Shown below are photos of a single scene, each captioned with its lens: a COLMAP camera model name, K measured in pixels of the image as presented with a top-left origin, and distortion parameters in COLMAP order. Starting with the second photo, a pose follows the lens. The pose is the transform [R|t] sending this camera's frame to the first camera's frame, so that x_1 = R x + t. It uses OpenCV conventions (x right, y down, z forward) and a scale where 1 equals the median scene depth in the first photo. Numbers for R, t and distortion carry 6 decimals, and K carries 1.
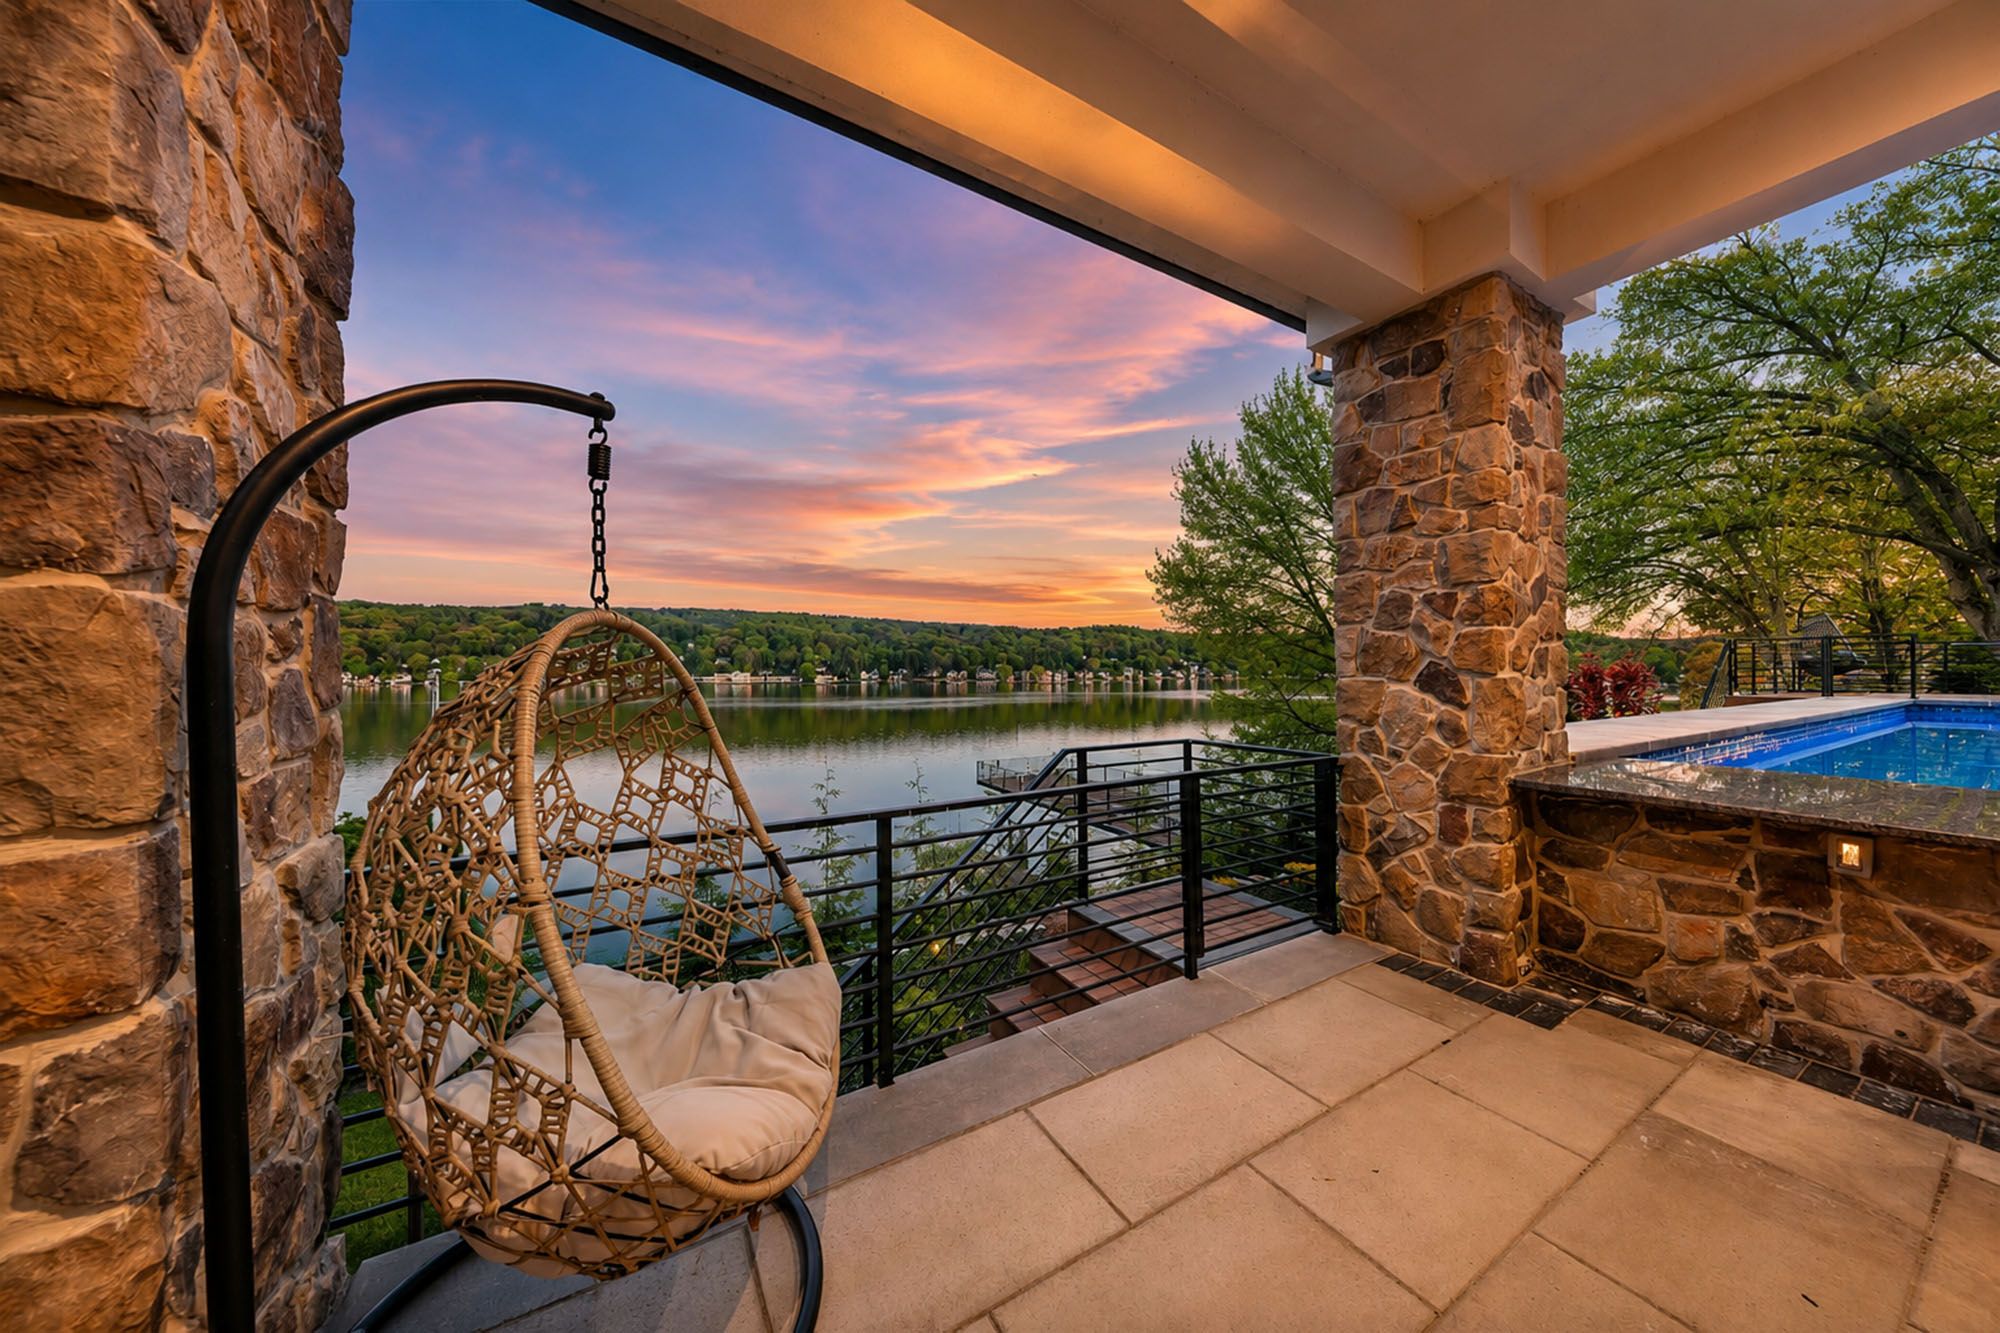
lens RADIAL K [[638.5, 0, 1000.0], [0, 638.5, 666.5], [0, 0, 1]] dist [0.011508, 0.000107]
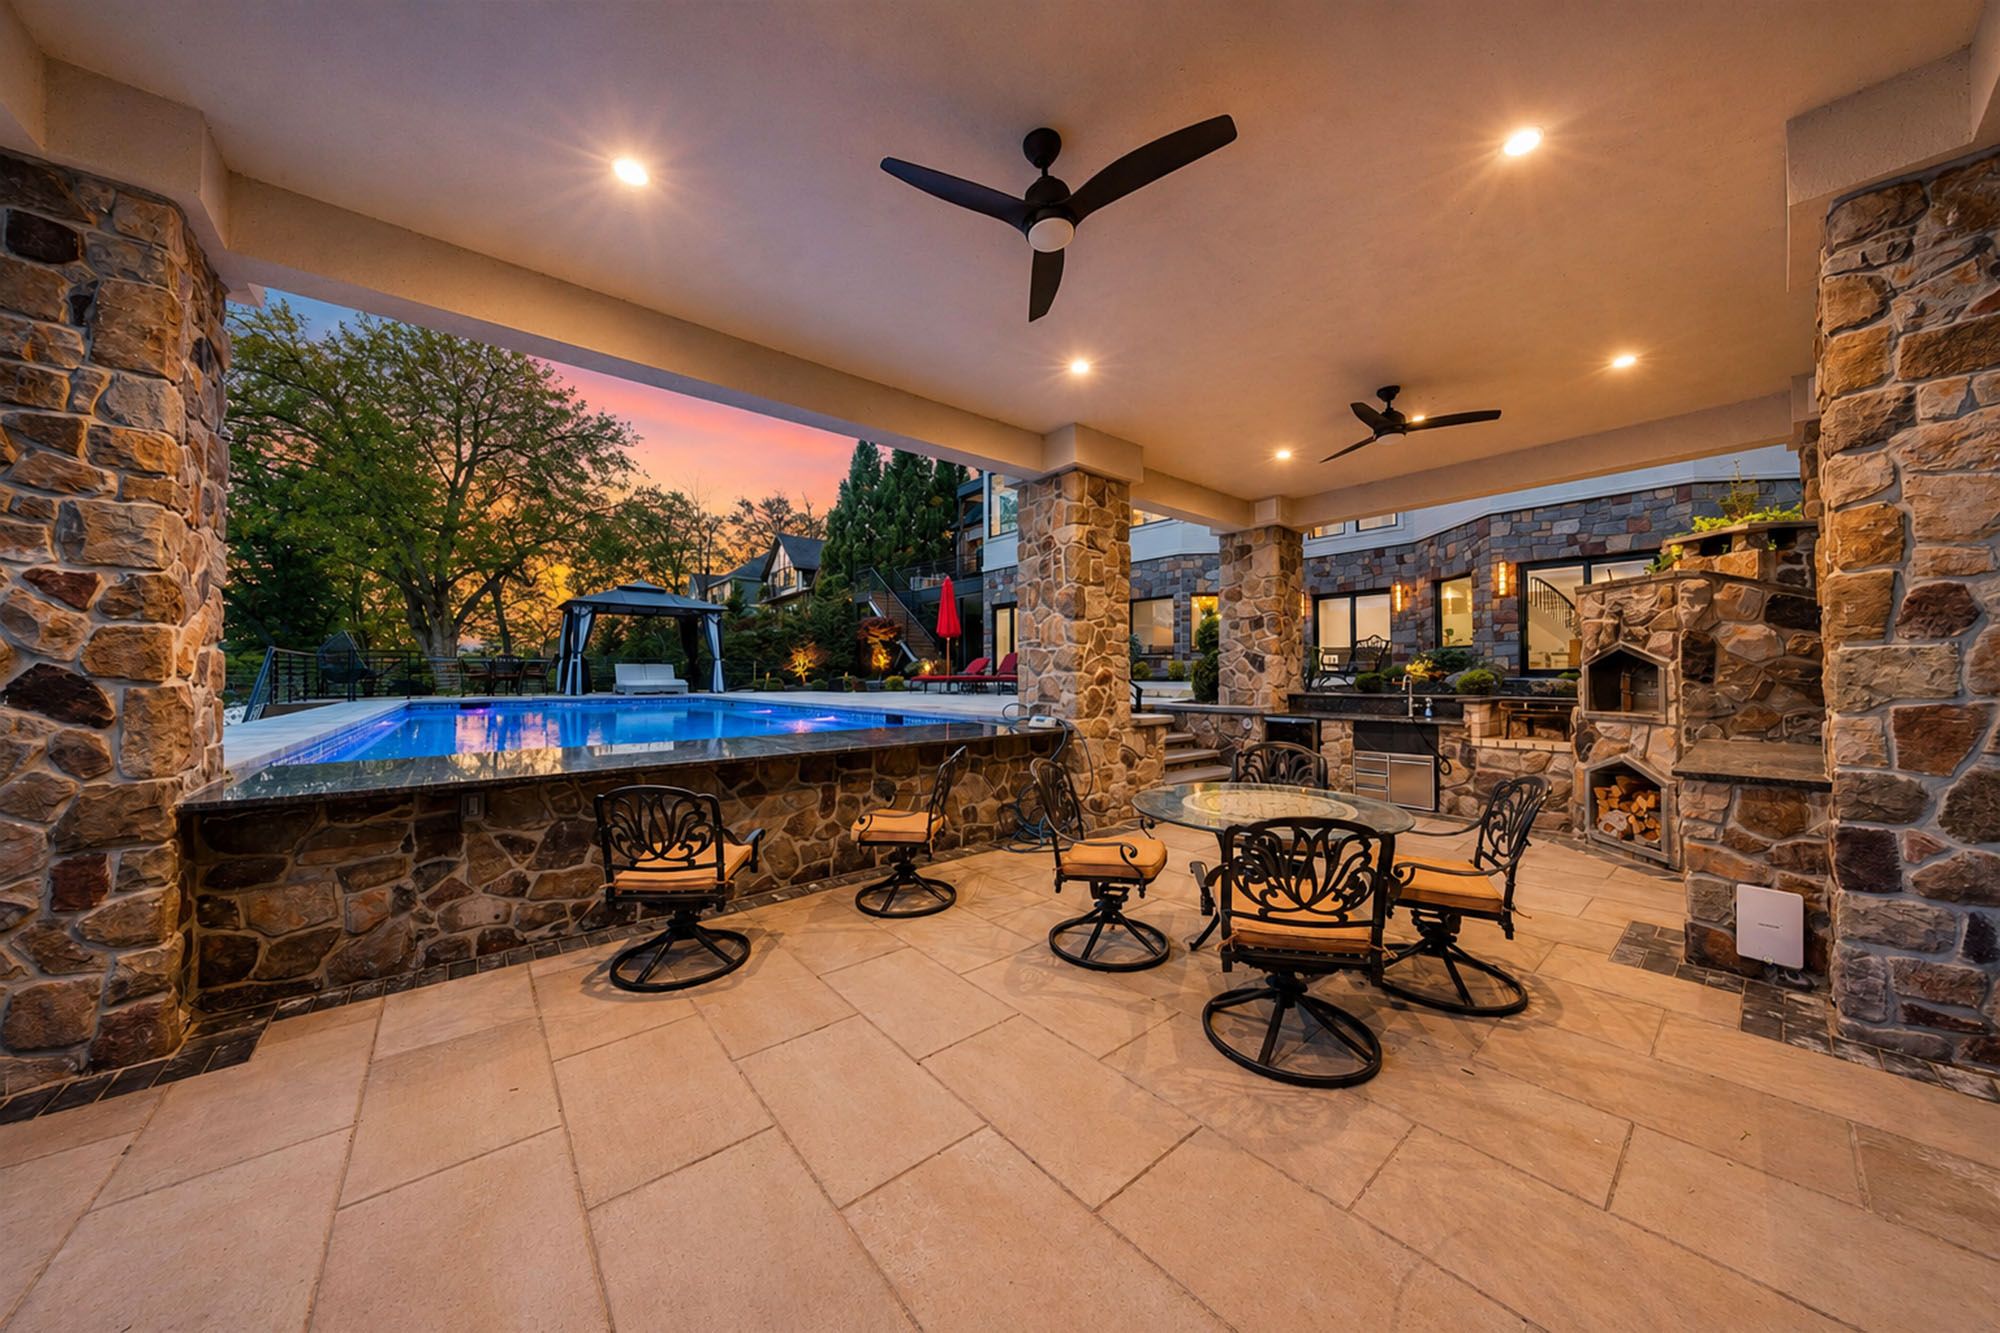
lens RADIAL K [[638.5, 0, 1000.0], [0, 638.5, 666.5], [0, 0, 1]] dist [0.011508, 0.000107]
pose [[-0.152785, 0.017153, 0.988111, -0.222778], [-0.004792, 0.999825, -0.018097, 0.001933], [-0.988248, -0.007500, -0.152676, 0.060216]]
